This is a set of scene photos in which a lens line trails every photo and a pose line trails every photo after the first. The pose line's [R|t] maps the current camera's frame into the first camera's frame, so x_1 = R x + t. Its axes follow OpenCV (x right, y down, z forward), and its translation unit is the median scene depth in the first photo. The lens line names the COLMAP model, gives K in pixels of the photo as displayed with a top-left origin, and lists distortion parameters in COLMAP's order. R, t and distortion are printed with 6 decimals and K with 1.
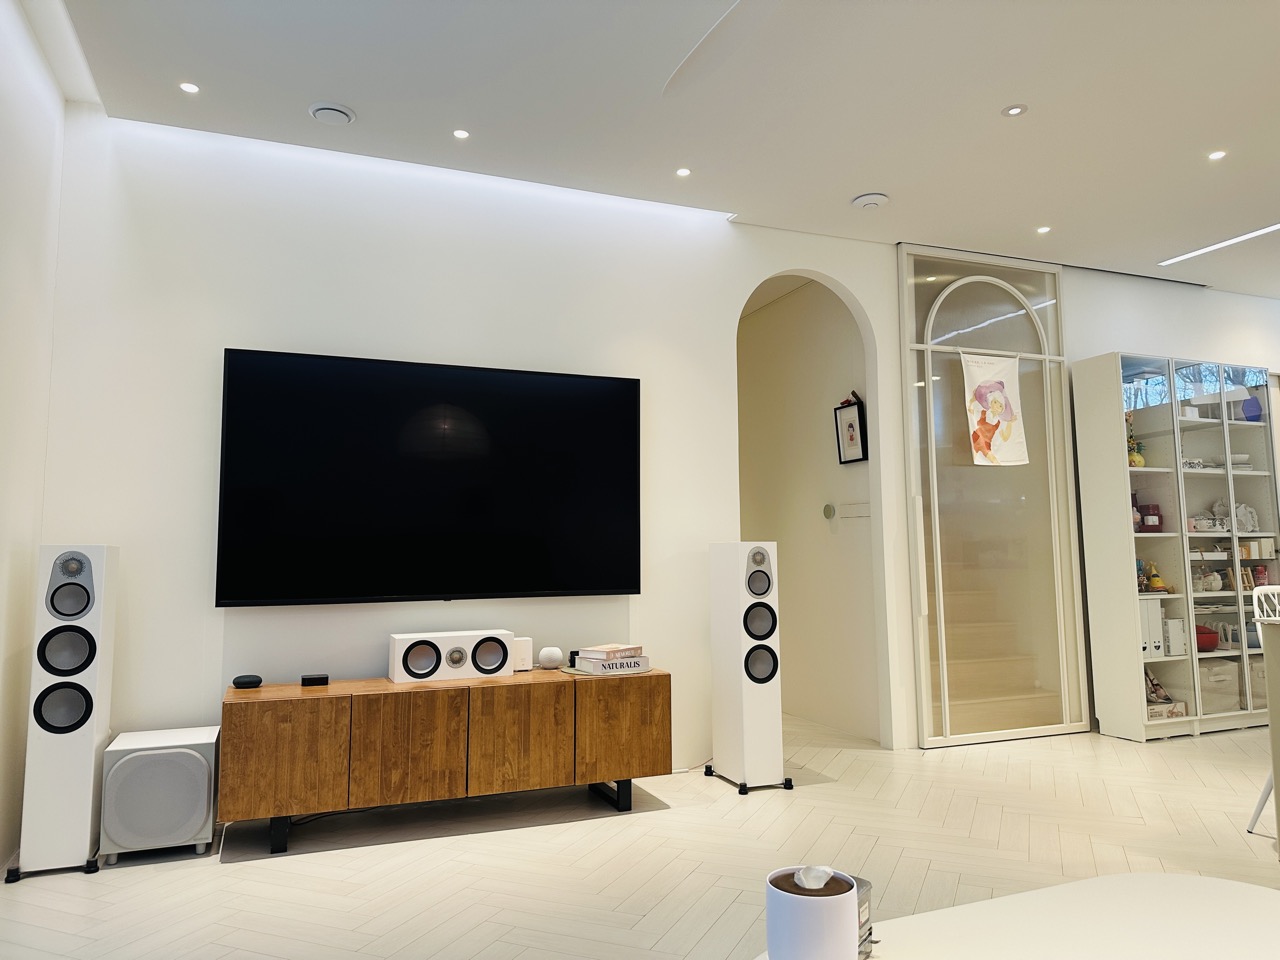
lens RADIAL K [[904.9, 0, 645.0], [0, 904.9, 473.6], [0, 0, 1]] dist [-0.002083, -0.003917]
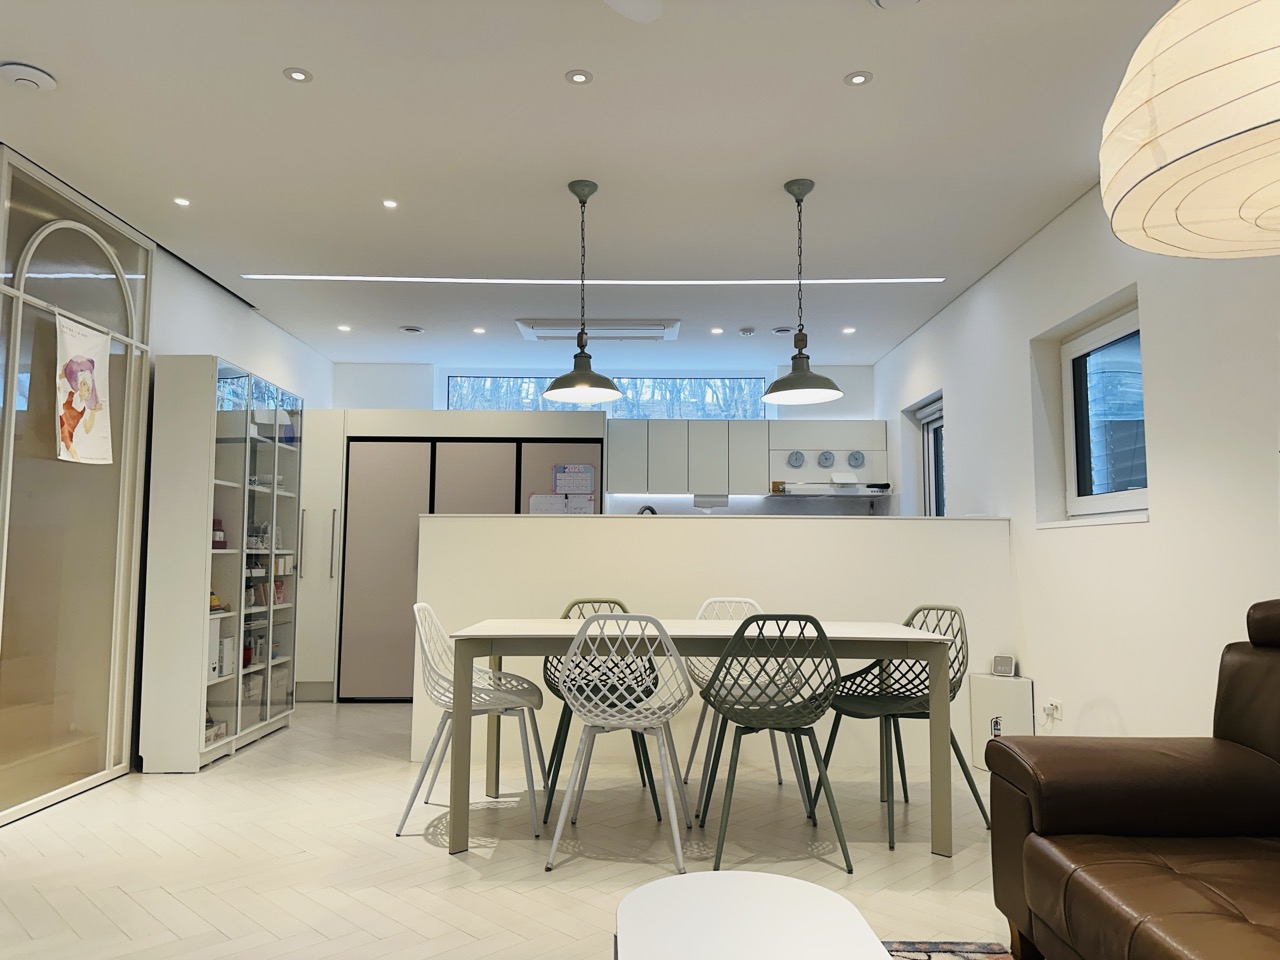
lens RADIAL K [[904.9, 0, 645.0], [0, 904.9, 473.6], [0, 0, 1]] dist [-0.002083, -0.003917]
pose [[0.363893, 0.096590, 0.926419, -0.170607], [-0.093275, 0.993388, -0.066935, 0.007970], [-0.926759, -0.062054, 0.370496, 0.228188]]
